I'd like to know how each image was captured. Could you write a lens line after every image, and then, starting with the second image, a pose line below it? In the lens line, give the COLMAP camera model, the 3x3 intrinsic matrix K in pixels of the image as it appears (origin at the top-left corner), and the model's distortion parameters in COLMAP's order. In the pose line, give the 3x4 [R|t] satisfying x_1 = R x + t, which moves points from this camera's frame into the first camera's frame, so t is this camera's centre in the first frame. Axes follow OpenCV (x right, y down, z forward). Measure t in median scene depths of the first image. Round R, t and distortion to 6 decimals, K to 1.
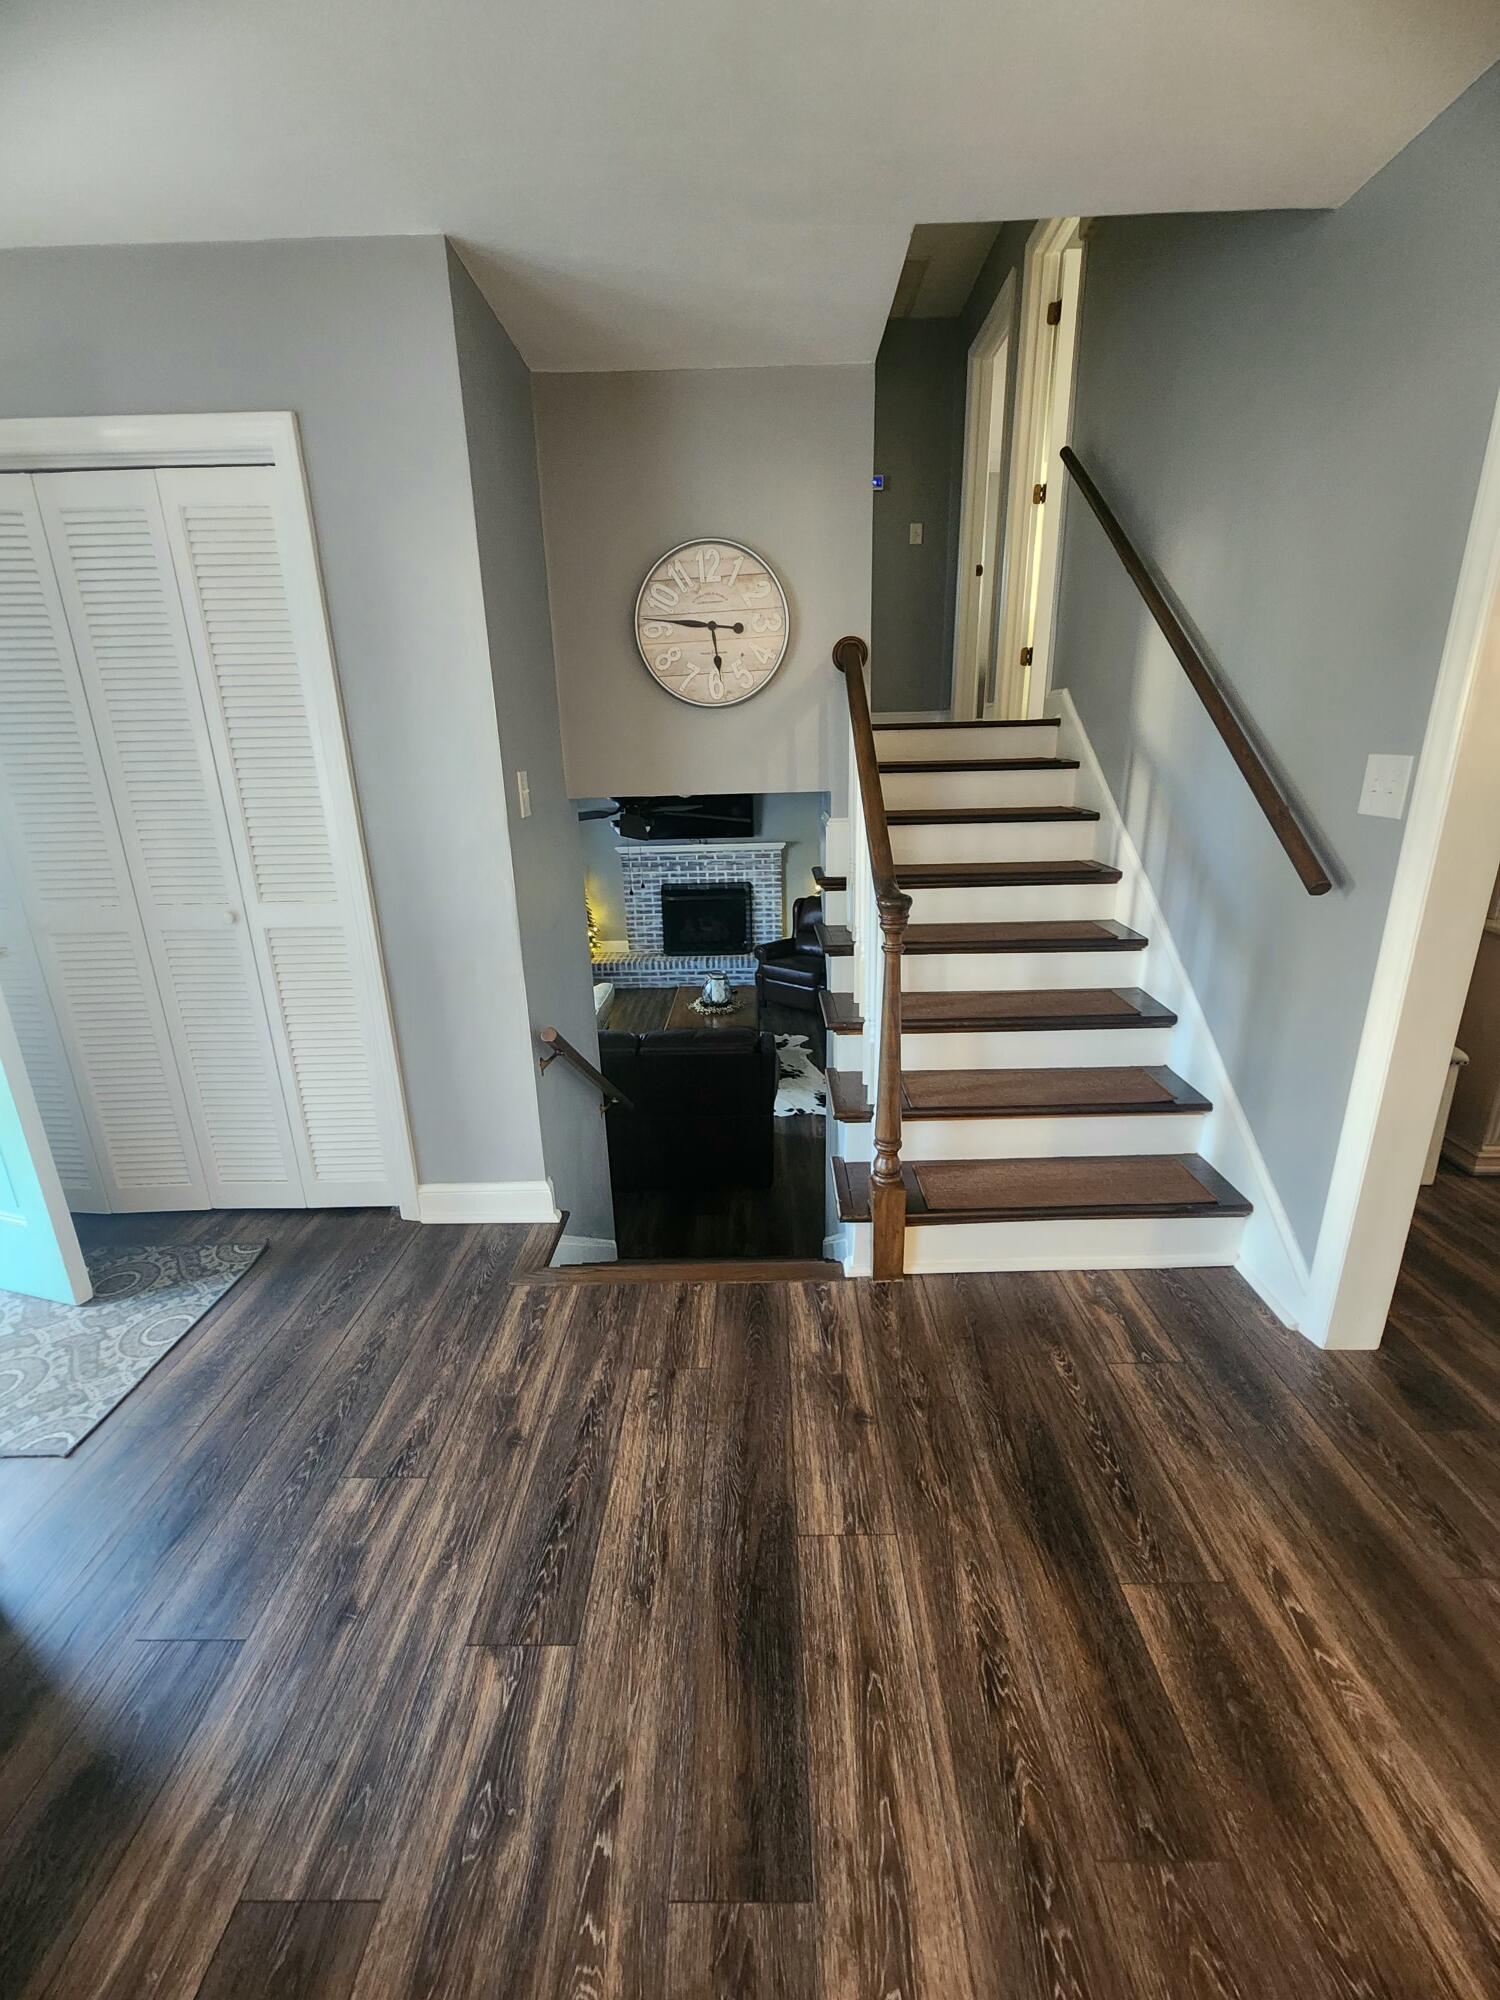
lens RADIAL K [[824.2, 0, 752.8], [0, 824.2, 998.2], [0, 0, 1]] dist [0.002198, 0.000121]
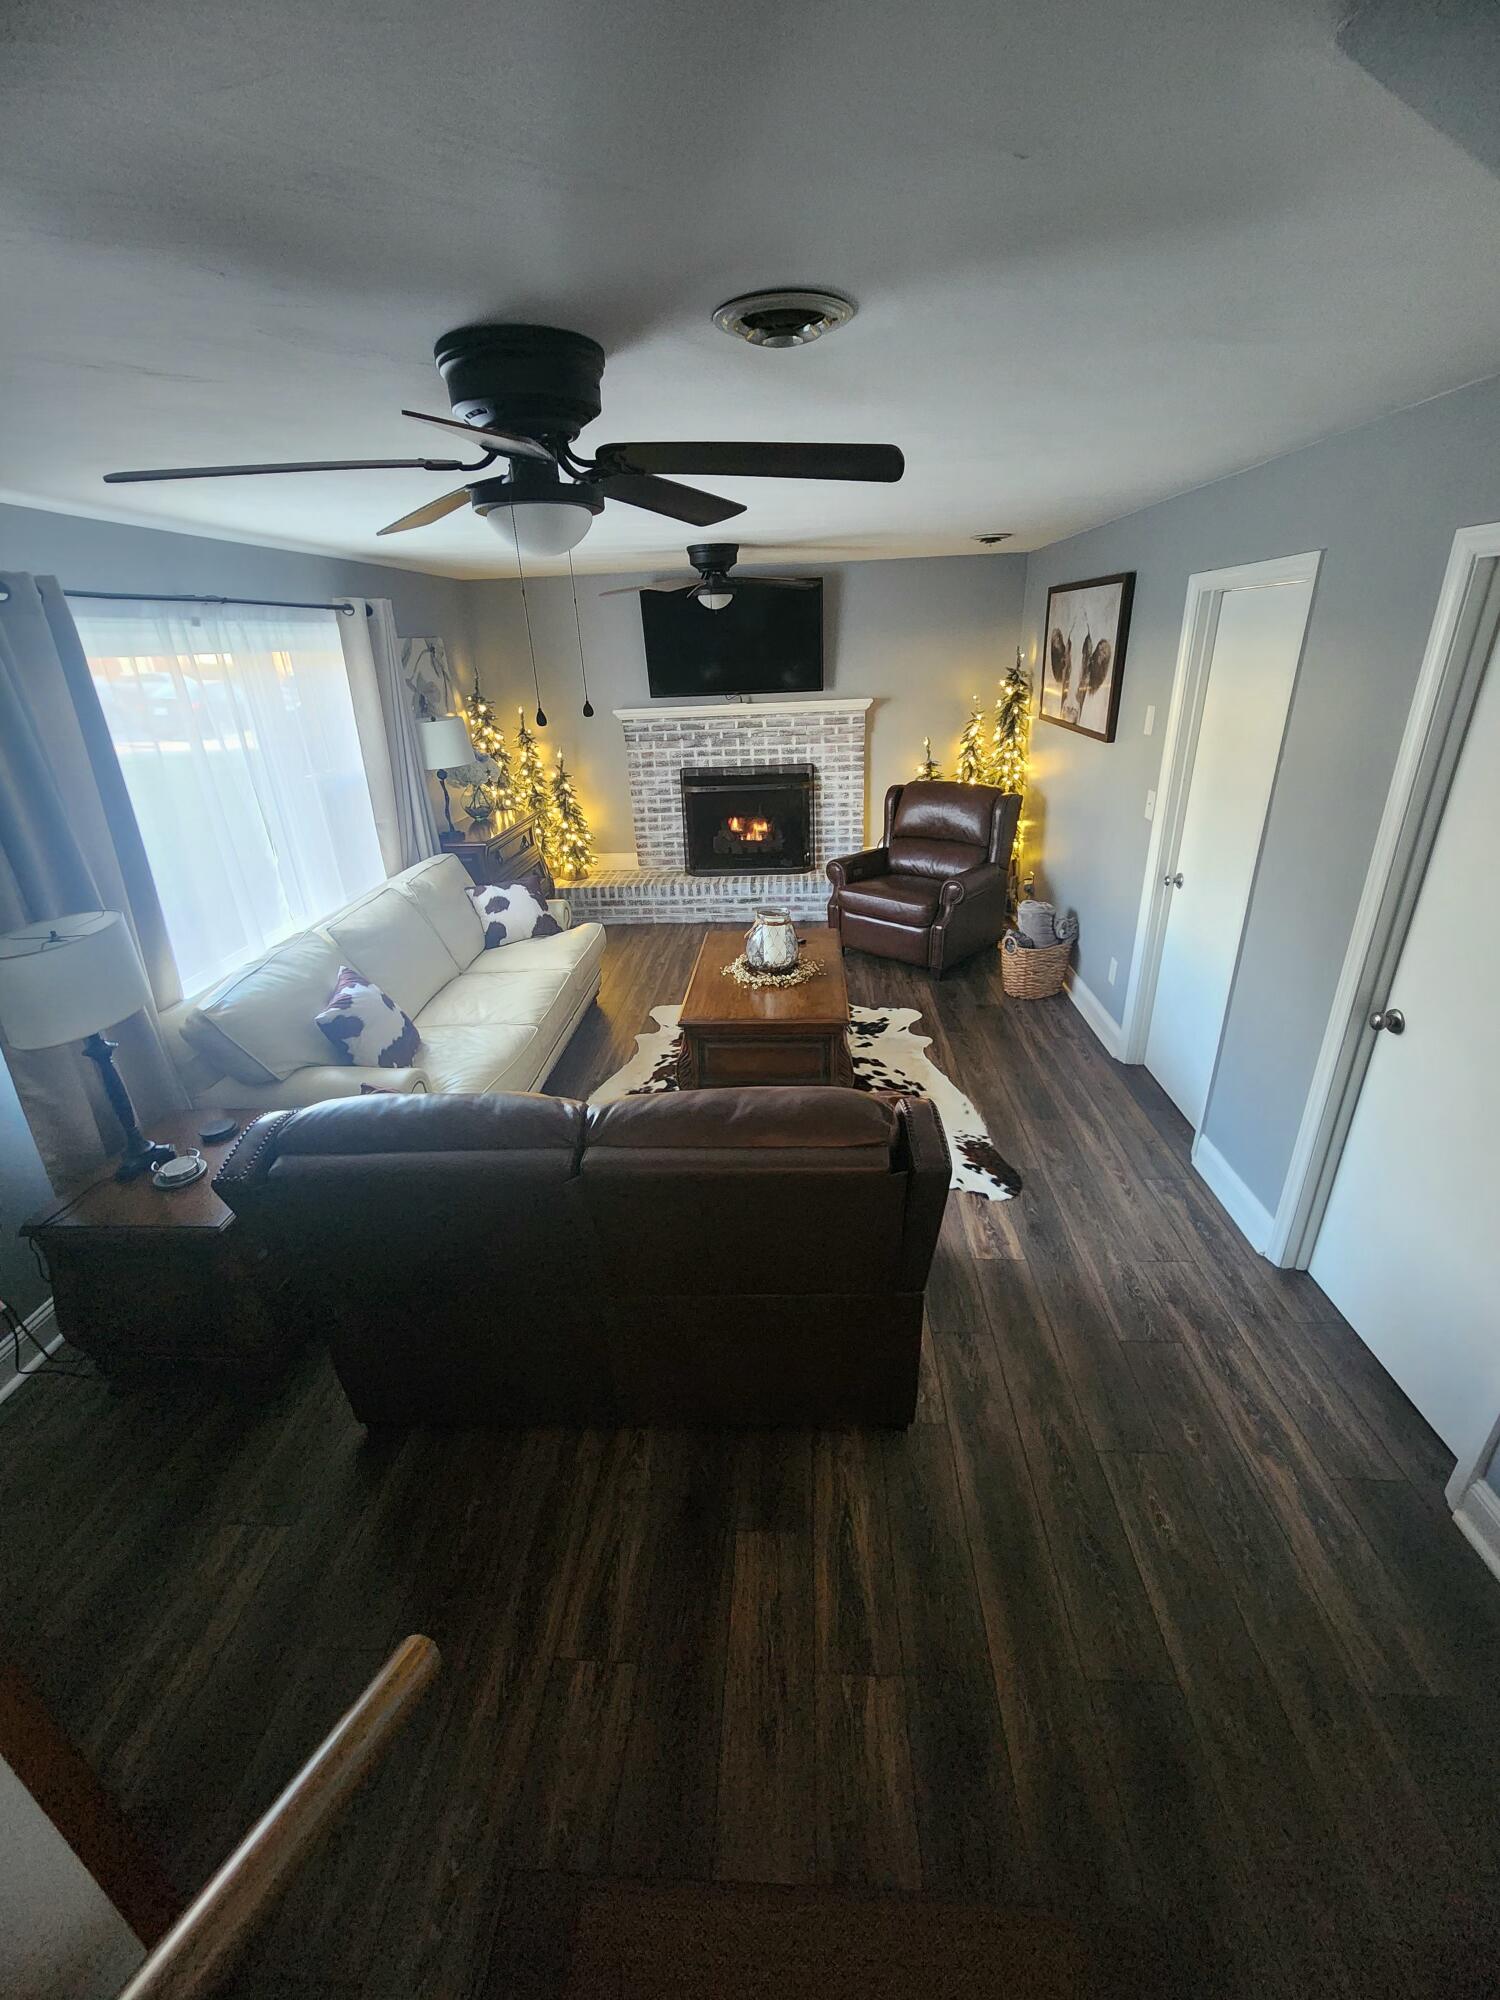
lens RADIAL K [[824.2, 0, 751.5], [0, 824.2, 992.8], [0, 0, 1]] dist [0.002198, 0.000121]
pose [[0.998682, 0.002429, -0.051269, -0.021555], [0.002758, 0.994896, 0.100865, -0.024224], [0.051253, -0.100873, 0.993578, 0.327199]]
